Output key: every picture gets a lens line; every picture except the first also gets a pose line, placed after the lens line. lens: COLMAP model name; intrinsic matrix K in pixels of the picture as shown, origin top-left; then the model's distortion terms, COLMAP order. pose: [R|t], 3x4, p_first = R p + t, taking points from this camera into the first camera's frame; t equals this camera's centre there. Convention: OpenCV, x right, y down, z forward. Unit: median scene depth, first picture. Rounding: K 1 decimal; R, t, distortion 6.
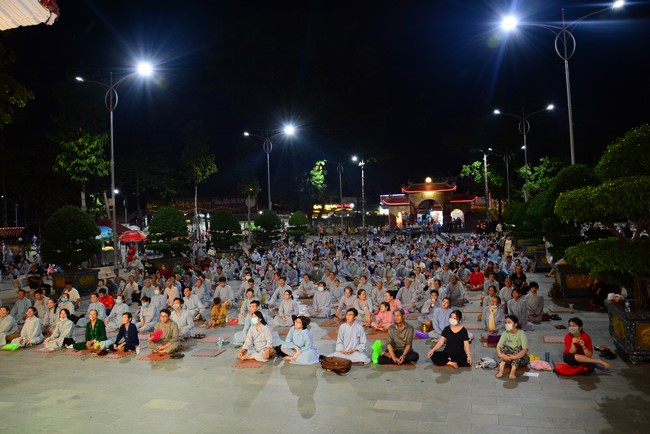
lens RADIAL K [[509.3, 0, 325.0], [0, 509.3, 217.0], [0, 0, 1]] dist [0.007997, 0.004107]
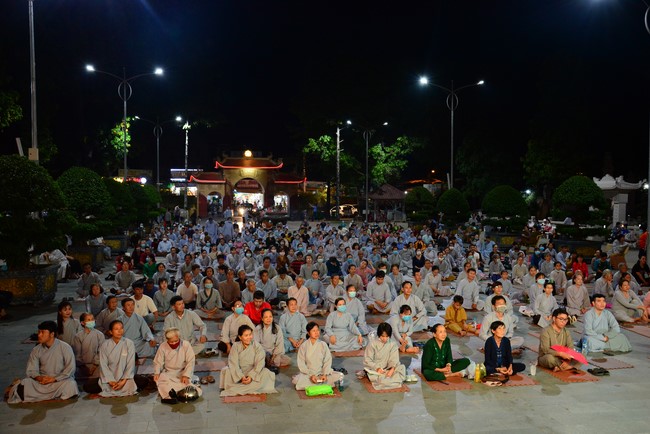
lens RADIAL K [[632.3, 0, 325.0], [0, 632.3, 217.0], [0, 0, 1]] dist [0.056500, 0.005123]
pose [[0.903152, 0.025132, 0.428585, -0.144551], [-0.036730, 0.999148, 0.018810, 0.005478], [-0.427747, -0.032730, 0.903306, 0.051141]]
